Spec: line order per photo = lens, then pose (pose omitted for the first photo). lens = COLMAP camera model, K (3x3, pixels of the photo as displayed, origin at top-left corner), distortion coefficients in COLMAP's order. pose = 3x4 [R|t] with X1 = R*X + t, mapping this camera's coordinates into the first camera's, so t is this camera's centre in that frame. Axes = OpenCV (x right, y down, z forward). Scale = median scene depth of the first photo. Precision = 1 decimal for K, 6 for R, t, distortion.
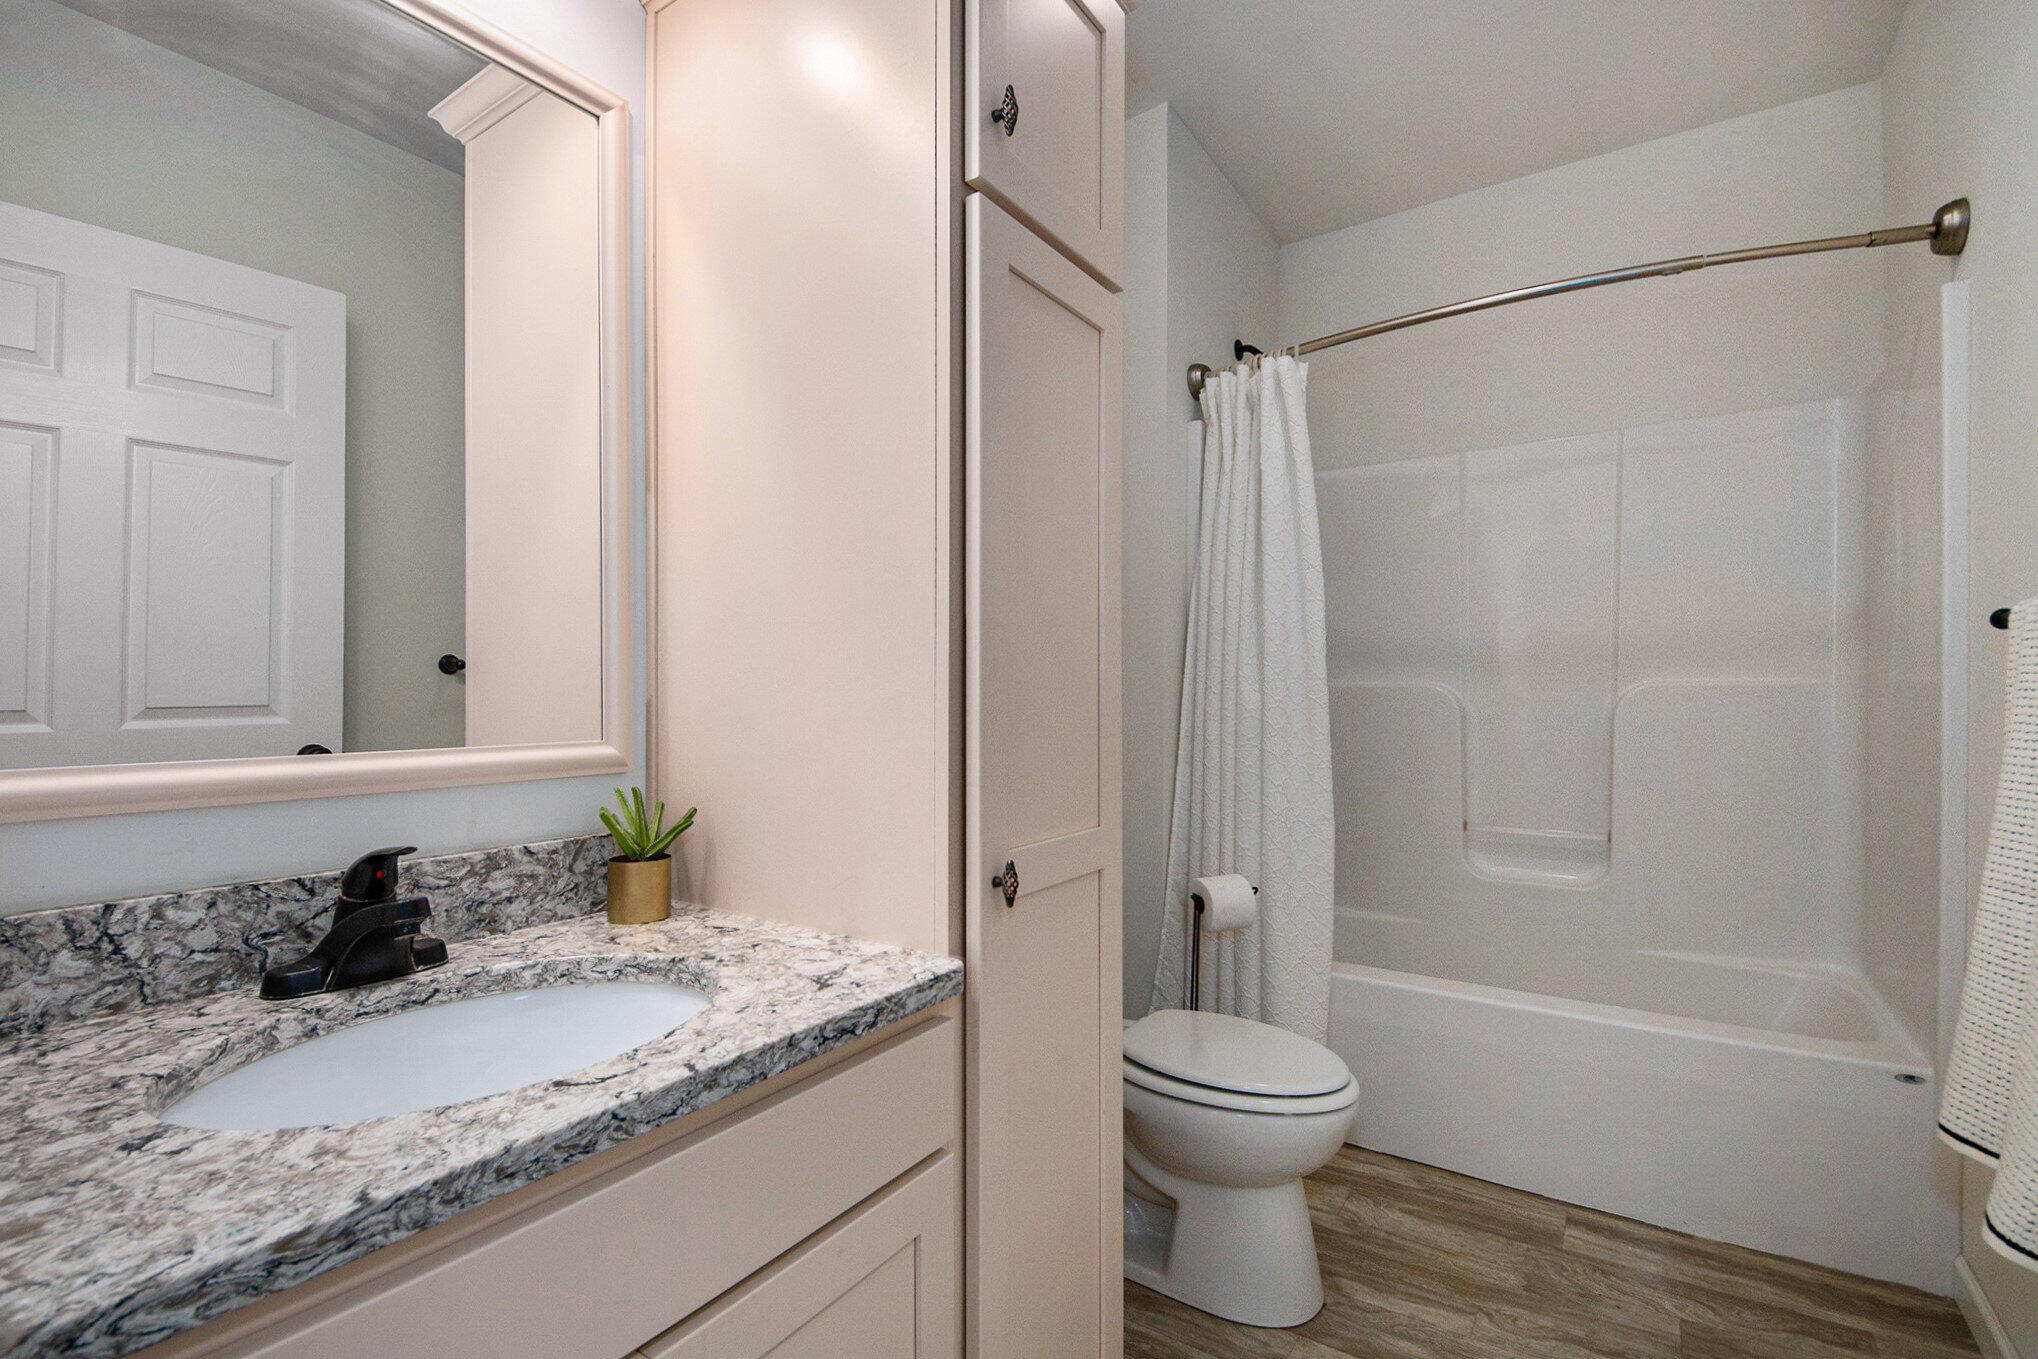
lens RADIAL K [[914.3, 0, 1004.6], [0, 914.3, 711.5], [0, 0, 1]] dist [-0.001361, -0.000365]
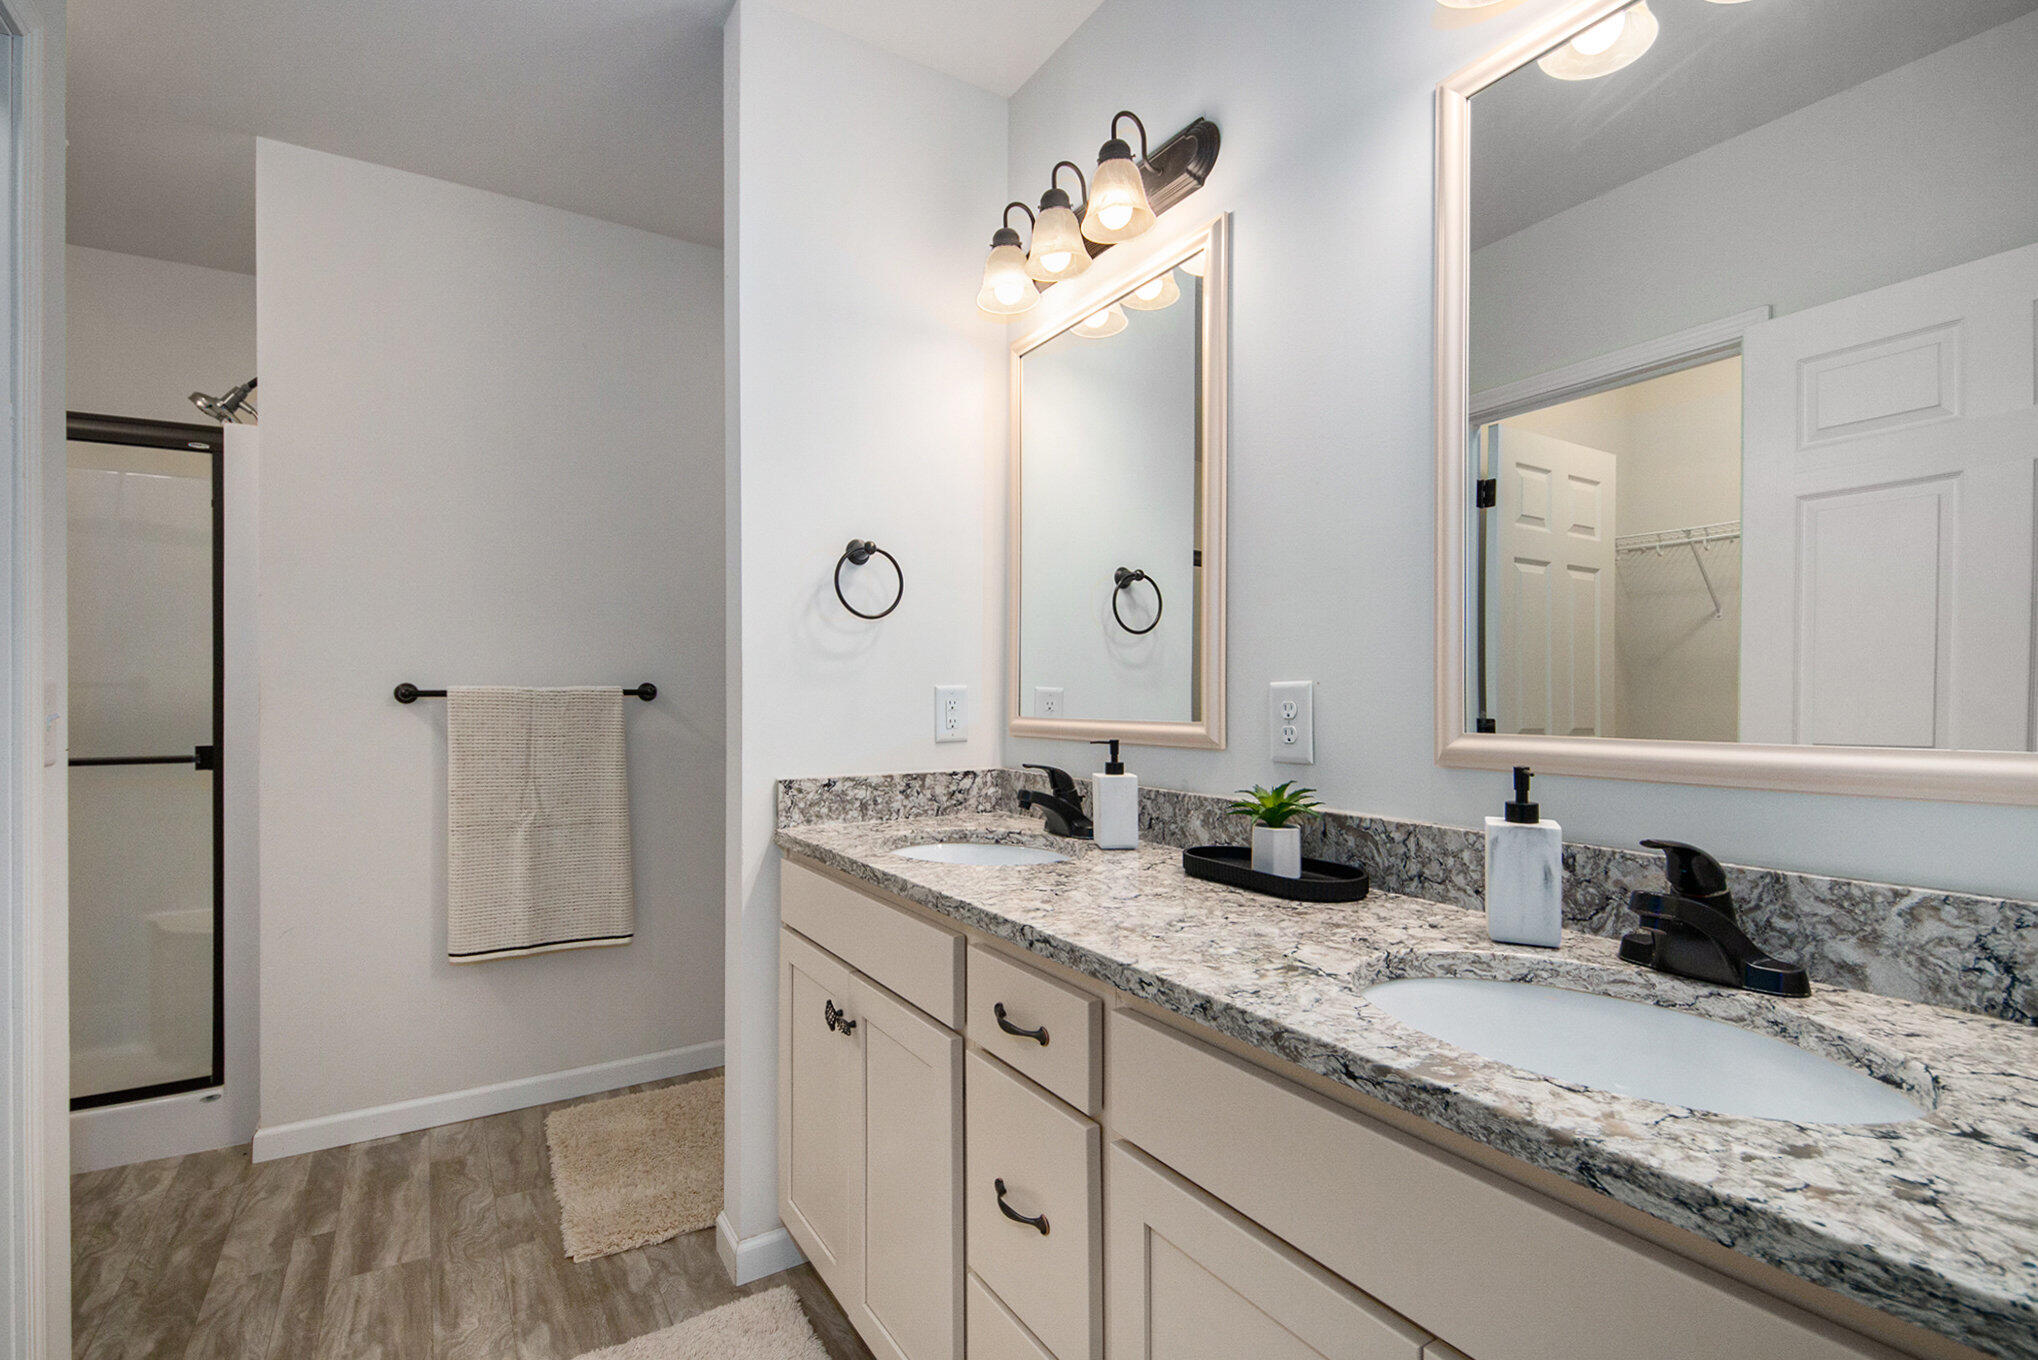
lens RADIAL K [[914.3, 0, 1004.6], [0, 914.3, 712.0], [0, 0, 1]] dist [-0.001361, -0.000365]
pose [[-0.413303, 0.004374, -0.910583, 0.505846], [-0.003048, 0.999976, 0.006186, 0.005468], [0.910588, 0.005332, -0.413280, 0.727615]]
